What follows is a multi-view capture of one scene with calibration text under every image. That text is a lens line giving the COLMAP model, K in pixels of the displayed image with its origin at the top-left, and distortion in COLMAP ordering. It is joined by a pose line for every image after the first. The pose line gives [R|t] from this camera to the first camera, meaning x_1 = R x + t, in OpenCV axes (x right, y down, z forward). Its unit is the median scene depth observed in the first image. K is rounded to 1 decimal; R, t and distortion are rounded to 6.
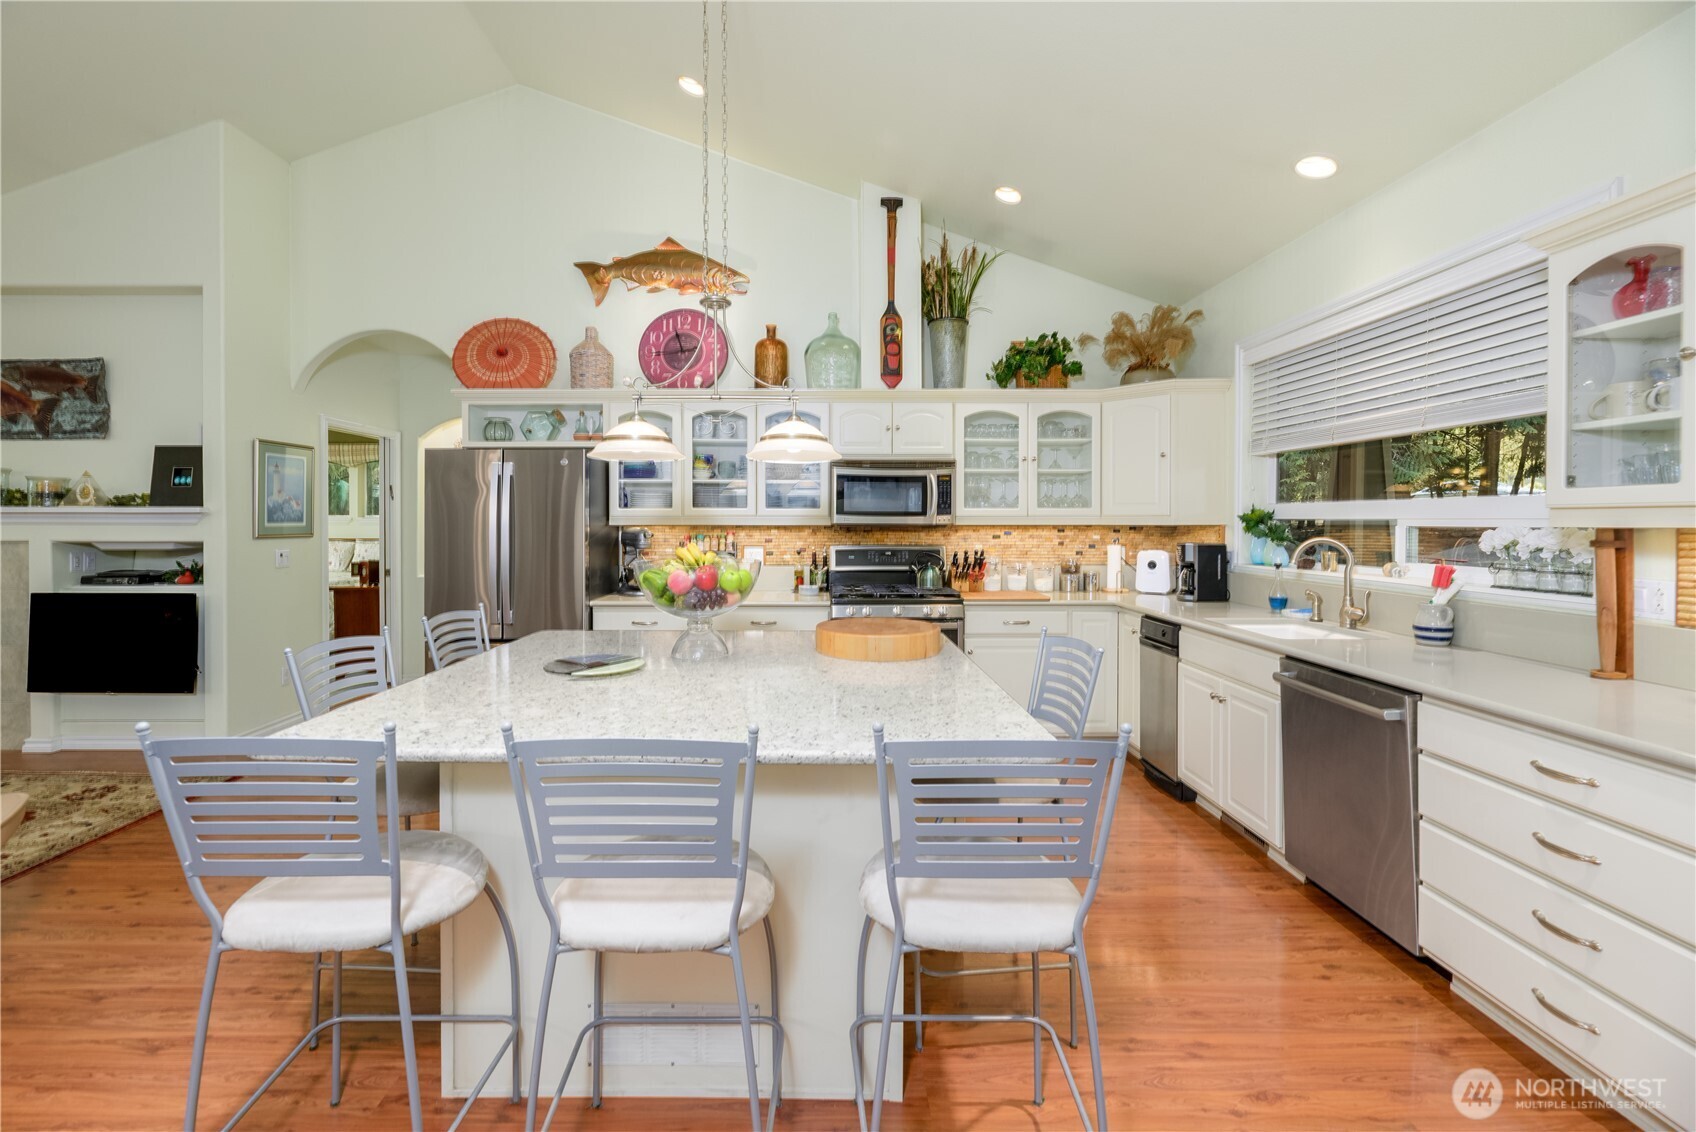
lens RADIAL K [[706.0, 0, 832.5], [0, 706.0, 526.4], [0, 0, 1]] dist [-0.000948, -0.002022]
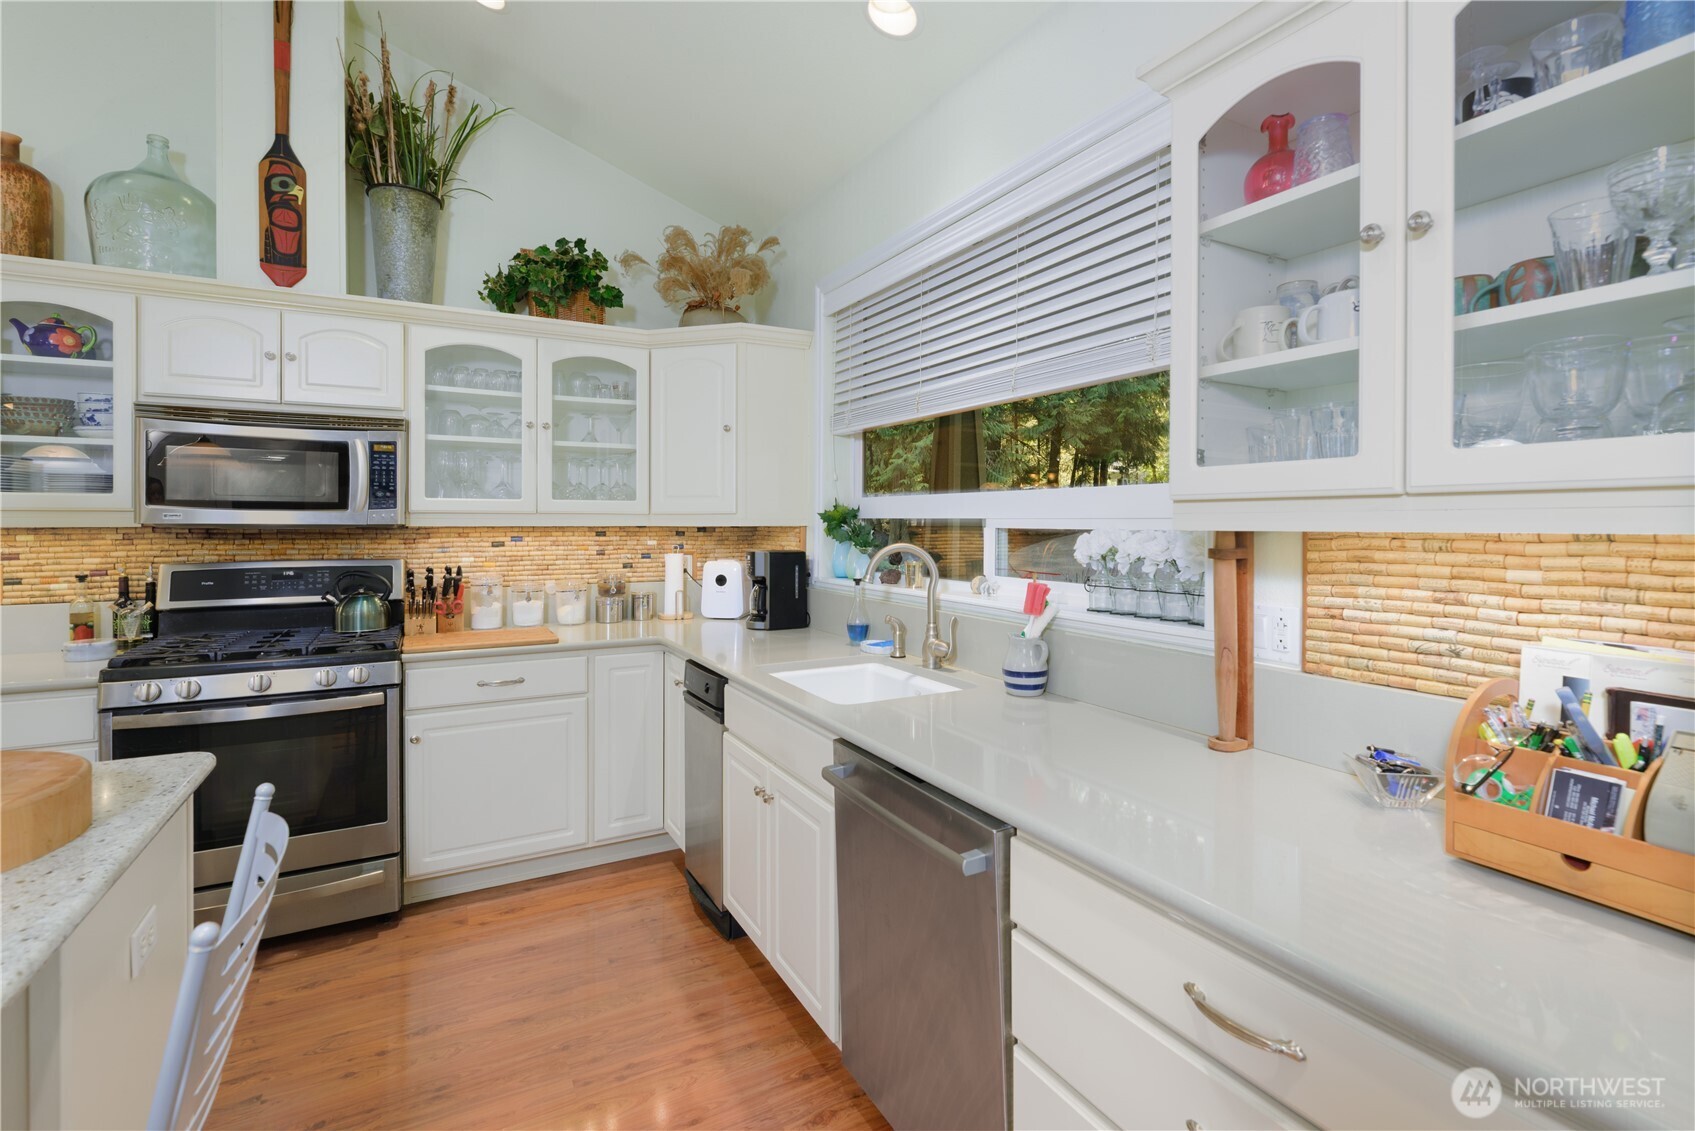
lens RADIAL K [[769.7, 0, 844.0], [0, 769.7, 524.6], [0, 0, 1]] dist [-0.005066, 0.000801]
pose [[0.884026, 0.000221, 0.467437, 0.205673], [0.000933, 0.999997, -0.002237, -0.001233], [-0.467436, 0.002414, 0.884024, 0.250375]]
